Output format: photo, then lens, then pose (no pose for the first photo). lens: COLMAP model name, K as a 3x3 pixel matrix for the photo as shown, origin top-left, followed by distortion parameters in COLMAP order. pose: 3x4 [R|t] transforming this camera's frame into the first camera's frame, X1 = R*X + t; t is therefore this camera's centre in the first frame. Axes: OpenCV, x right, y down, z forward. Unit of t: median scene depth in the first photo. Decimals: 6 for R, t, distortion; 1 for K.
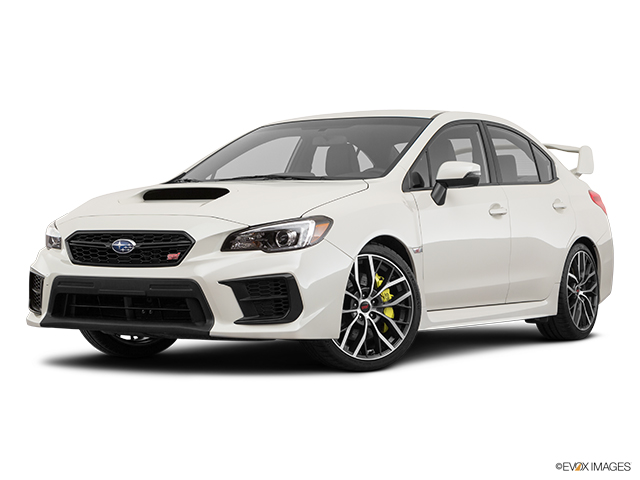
lens RADIAL K [[1357.9, 0, 319.7], [0, 1357.9, 239.8], [0, 0, 1]] dist [-0.089368, 0.000000]
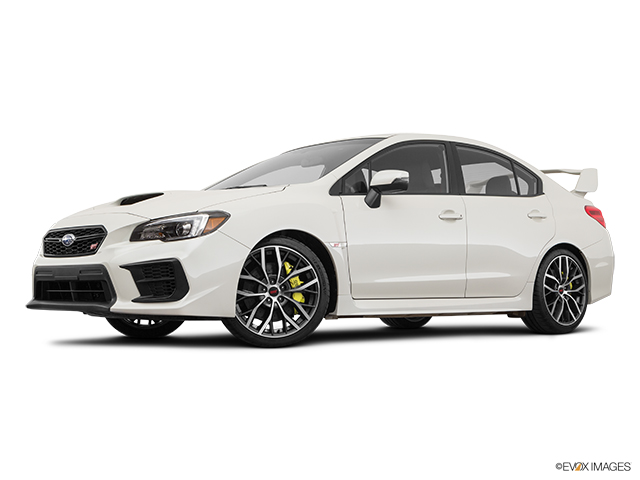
lens RADIAL K [[931.1, 0, 319.8], [0, 931.1, 239.4], [0, 0, 1]] dist [0.014165, 0.000000]
pose [[0.957890, -0.018001, -0.286572, 0.298906], [0.003590, 0.998706, -0.050733, 0.045528], [0.287114, 0.047568, 0.956714, 0.252631]]
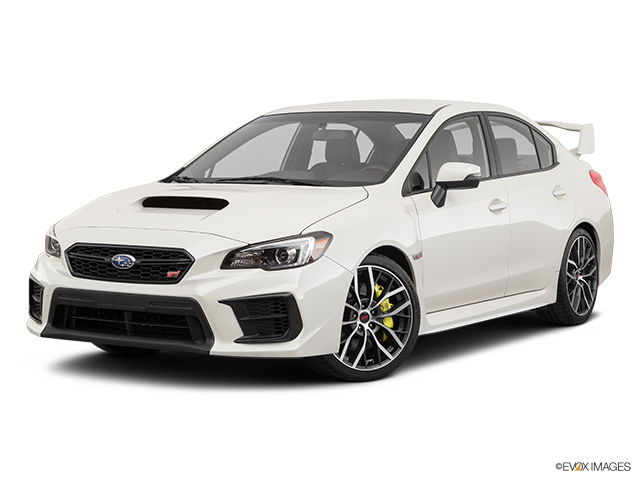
lens RADIAL K [[1366.1, 0, 320.5], [0, 1366.1, 239.9], [0, 0, 1]] dist [-0.091537, 0.000000]
pose [[0.999999, 0.000215, 0.001594, -0.000660], [-0.000320, 0.997810, 0.066144, -0.074514], [-0.001576, -0.066144, 0.997809, -0.002794]]
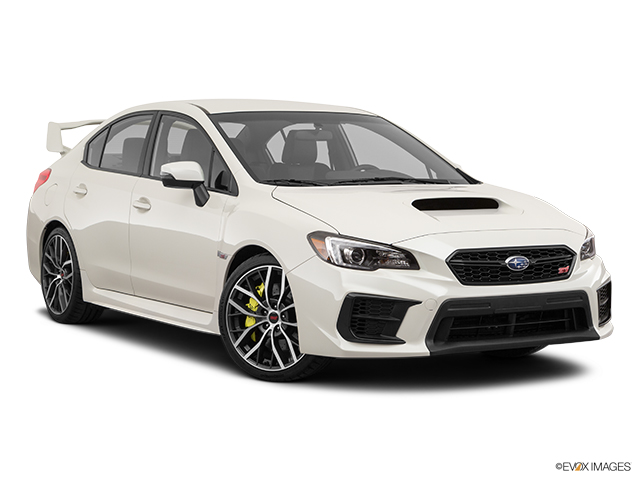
lens RADIAL K [[1357.9, 0, 319.3], [0, 1357.9, 239.5], [0, 0, 1]] dist [-0.089368, 0.000000]
pose [[0.447967, -0.059931, 0.892039, -1.052088], [-0.002626, 0.997658, 0.068346, -0.076987], [-0.894046, -0.032959, 0.446761, 0.657664]]
